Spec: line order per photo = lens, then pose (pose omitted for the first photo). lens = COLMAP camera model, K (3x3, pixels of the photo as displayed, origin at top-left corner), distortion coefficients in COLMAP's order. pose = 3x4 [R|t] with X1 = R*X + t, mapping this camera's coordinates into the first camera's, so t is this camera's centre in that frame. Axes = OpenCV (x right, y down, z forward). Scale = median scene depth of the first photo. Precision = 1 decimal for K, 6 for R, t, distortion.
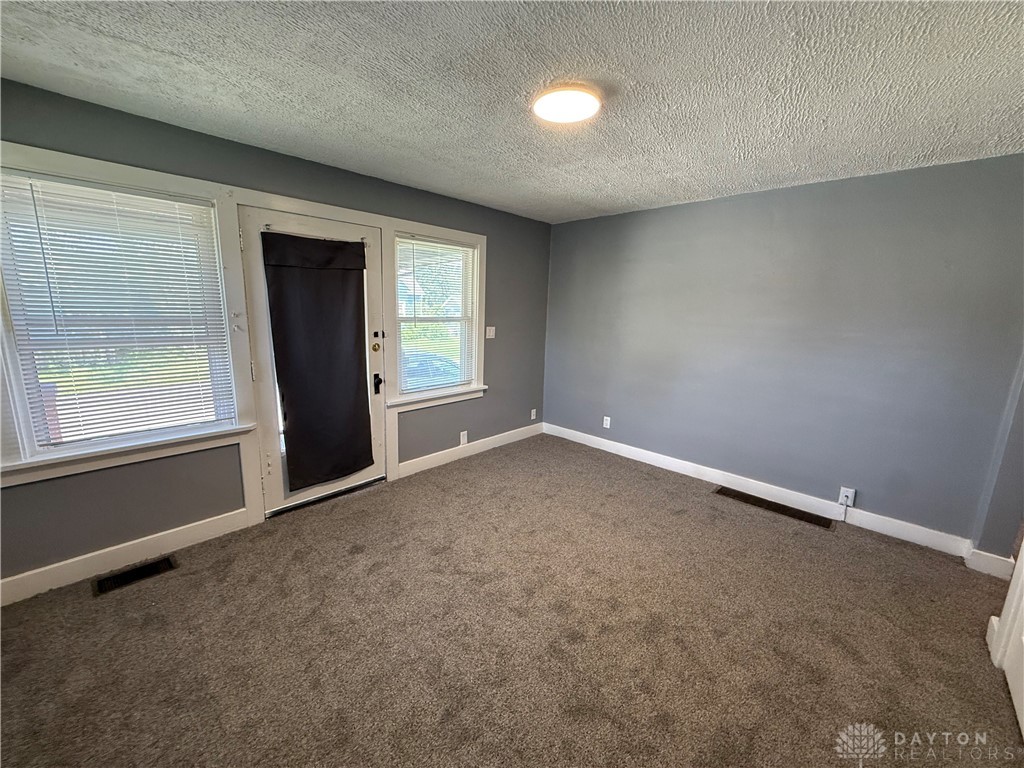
lens RADIAL K [[407.5, 0, 509.6], [0, 407.5, 384.5], [0, 0, 1]] dist [-0.000931, -0.000313]
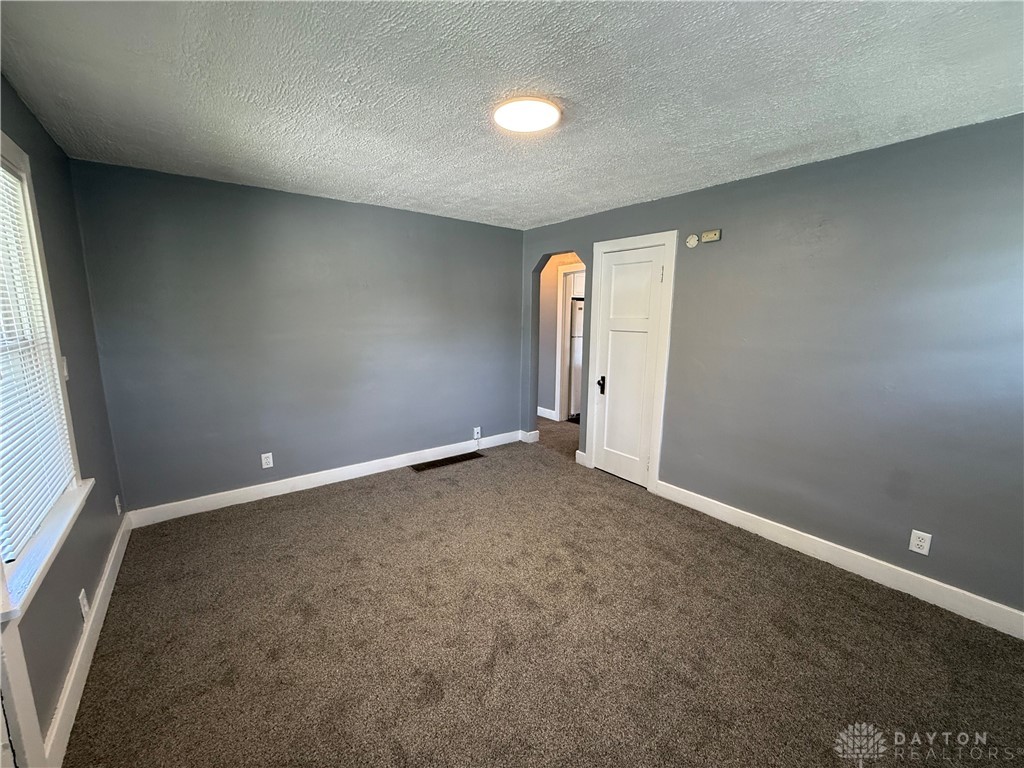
lens RADIAL K [[407.5, 0, 509.8], [0, 407.5, 381.9], [0, 0, 1]] dist [-0.000931, -0.000313]
pose [[0.155919, -0.188823, 0.969554, -0.563142], [0.182786, 0.970122, 0.159539, -0.123637], [-0.970710, 0.152346, 0.185775, 0.555250]]
